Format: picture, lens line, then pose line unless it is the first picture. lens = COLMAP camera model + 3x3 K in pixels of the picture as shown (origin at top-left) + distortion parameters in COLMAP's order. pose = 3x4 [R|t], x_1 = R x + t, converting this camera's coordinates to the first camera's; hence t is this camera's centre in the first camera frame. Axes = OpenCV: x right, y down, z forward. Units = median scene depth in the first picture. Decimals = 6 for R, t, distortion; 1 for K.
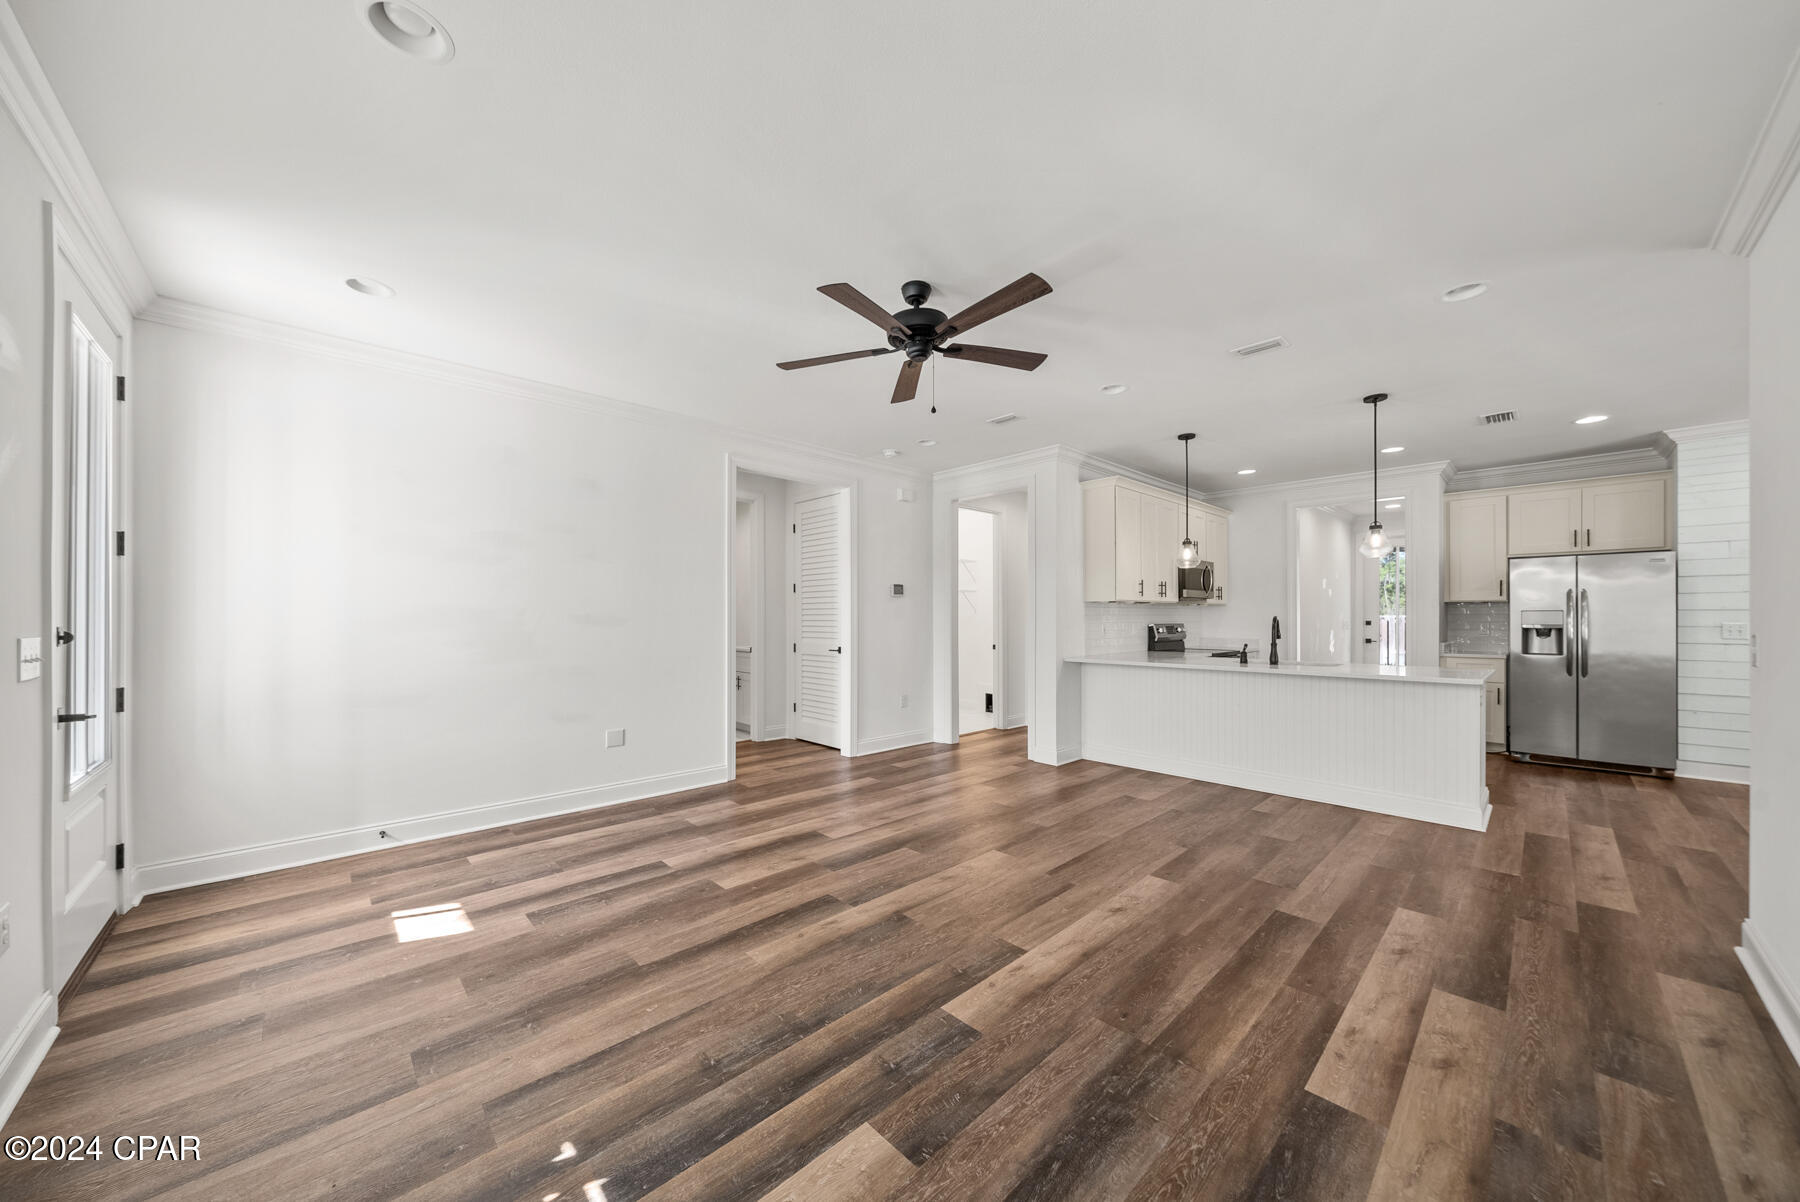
lens RADIAL K [[627.3, 0, 882.2], [0, 627.3, 616.5], [0, 0, 1]] dist [-0.005281, 0.000011]
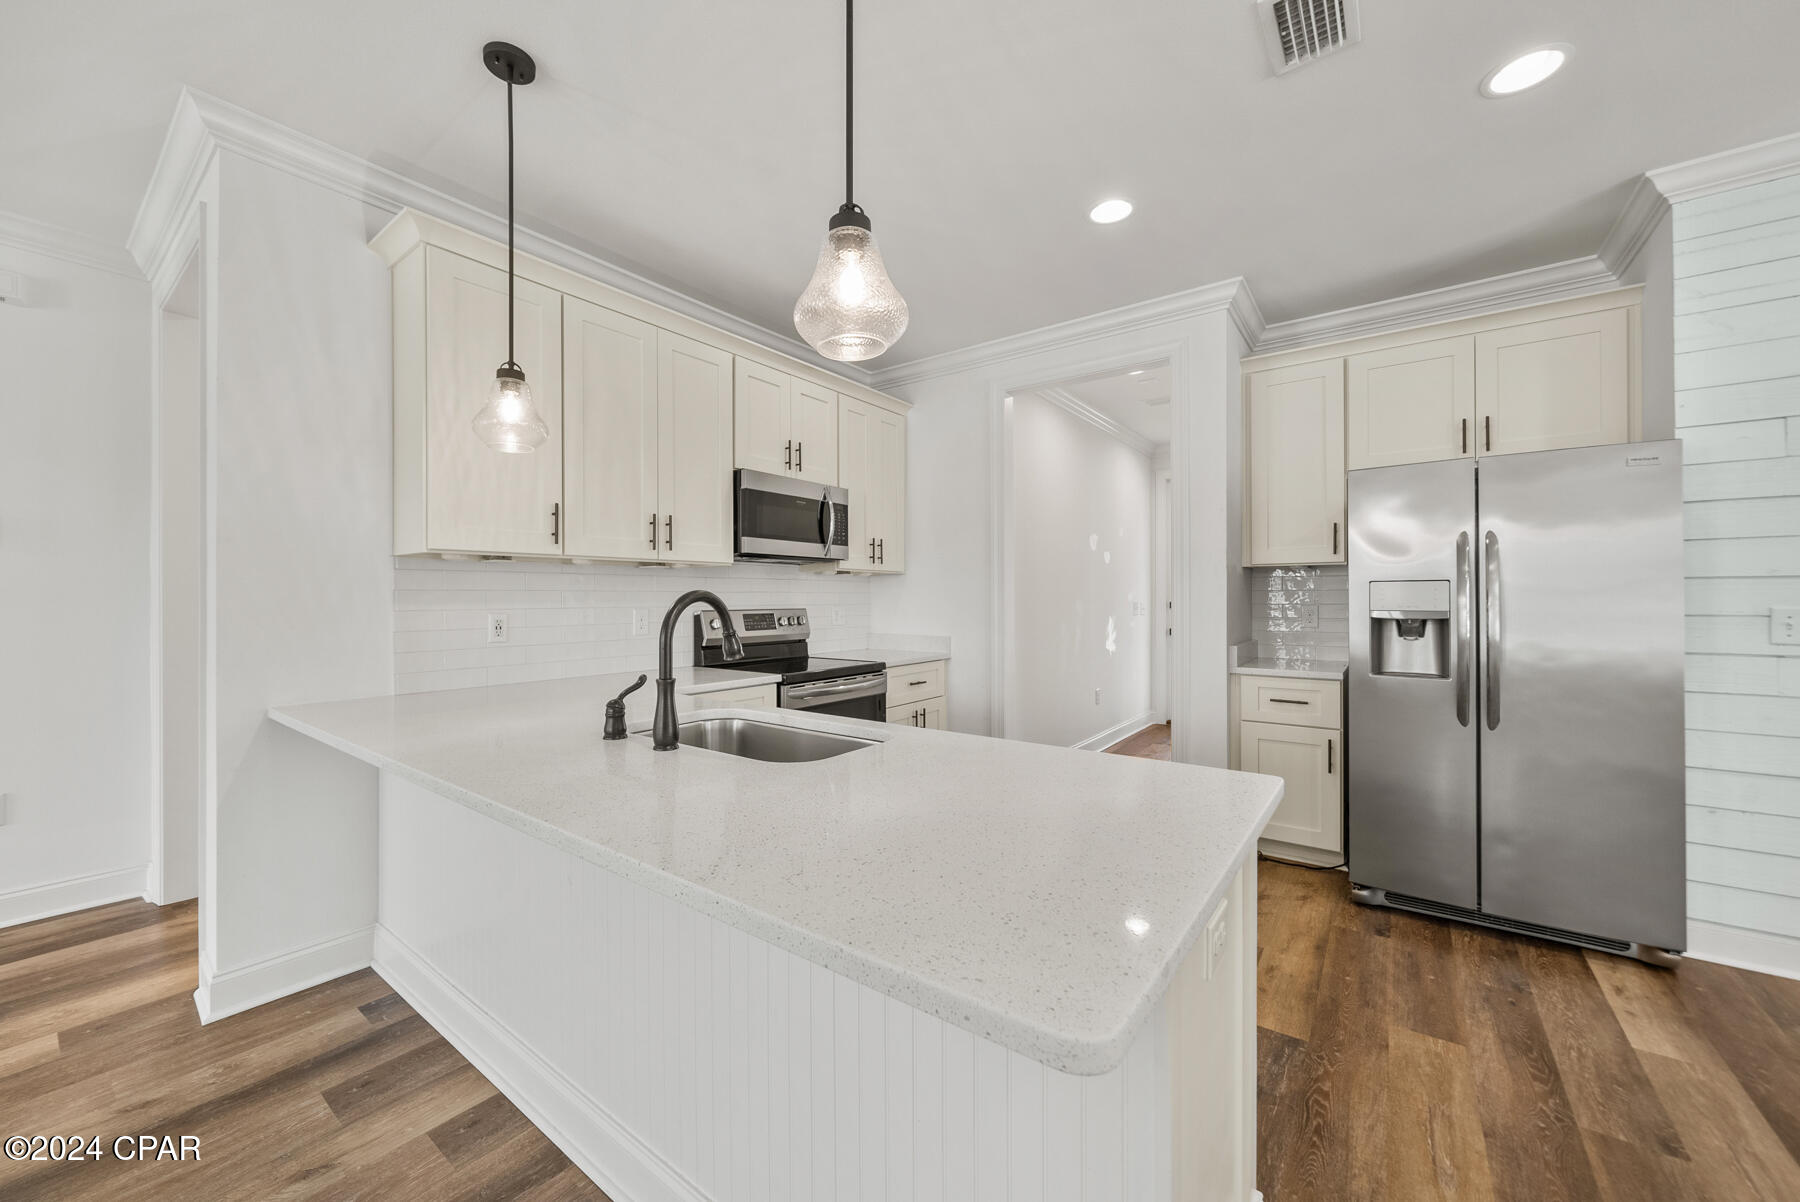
lens RADIAL K [[686.2, 0, 881.1], [0, 686.2, 598.0], [0, 0, 1]] dist [-0.001800, -0.000205]
pose [[0.984339, -0.001267, 0.176280, 0.837581], [0.001187, 0.999999, 0.000557, 0.003873], [-0.176280, -0.000339, 0.984340, 0.815829]]
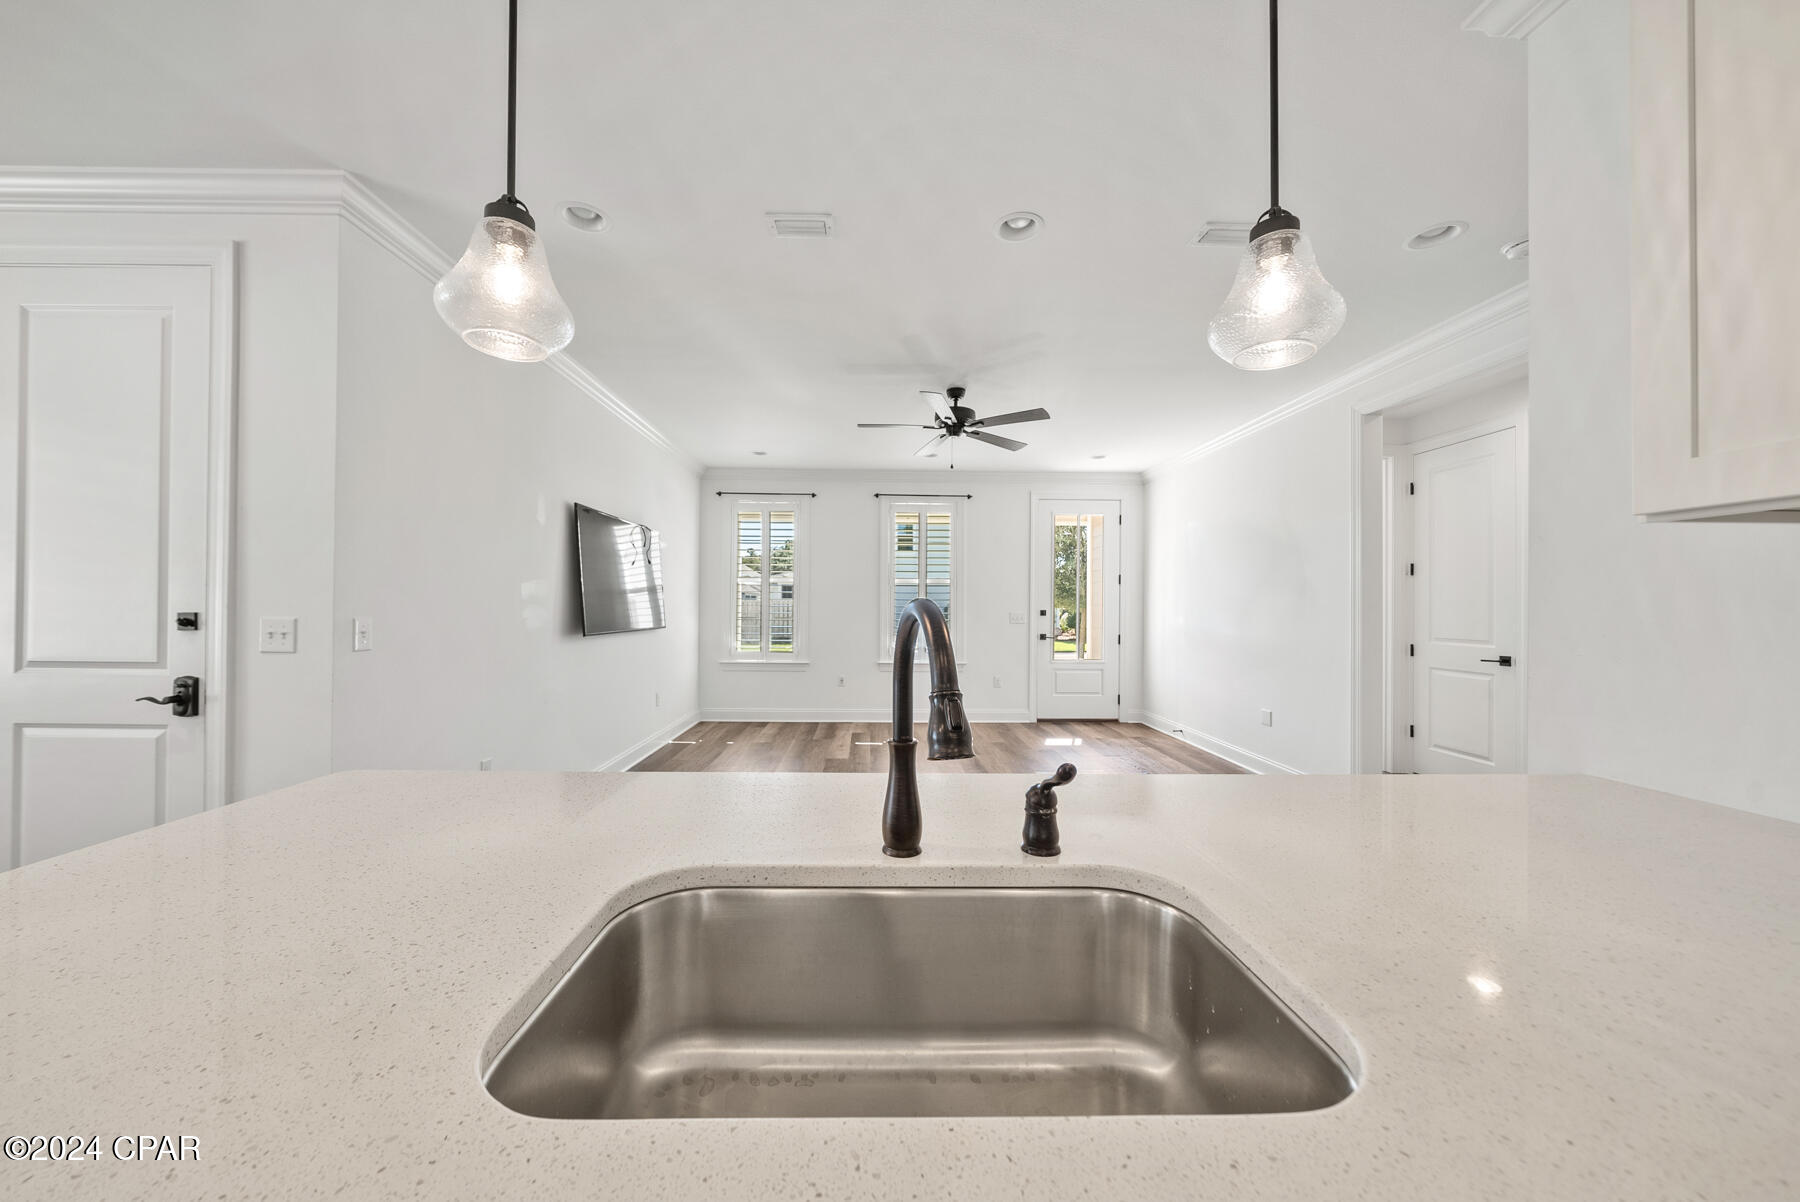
lens RADIAL K [[627.3, 0, 872.4], [0, 627.3, 603.0], [0, 0, 1]] dist [-0.005281, 0.000011]
pose [[-0.652611, -0.009374, -0.757635, 0.975104], [-0.006515, 0.999956, -0.006760, 0.003483], [0.757665, 0.000525, -0.652643, 1.404189]]
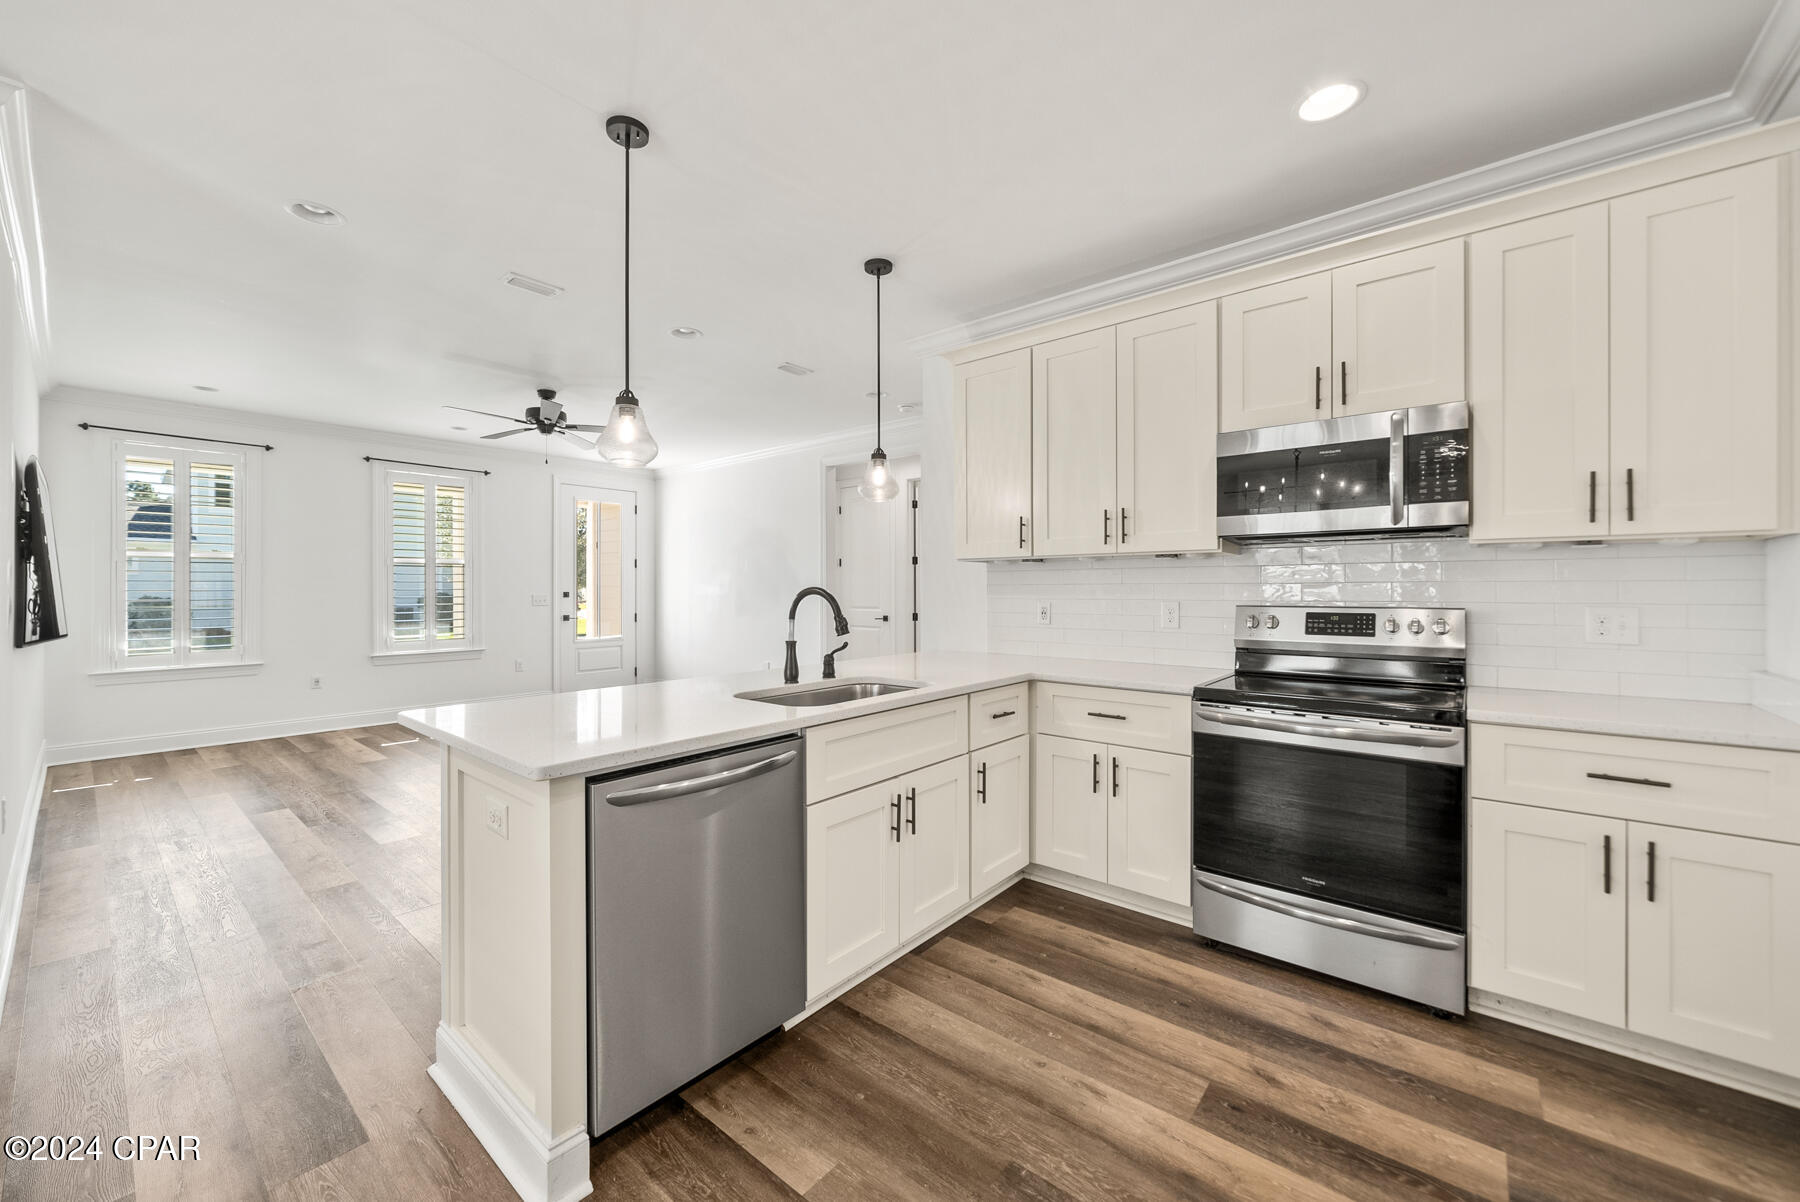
lens RADIAL K [[686.2, 0, 881.4], [0, 686.2, 585.5], [0, 0, 1]] dist [-0.001800, -0.000205]
pose [[0.117480, -0.005065, -0.993062, 1.486461], [0.001941, 0.999986, -0.004871, 0.001453], [0.993073, -0.001355, 0.117488, 1.266536]]
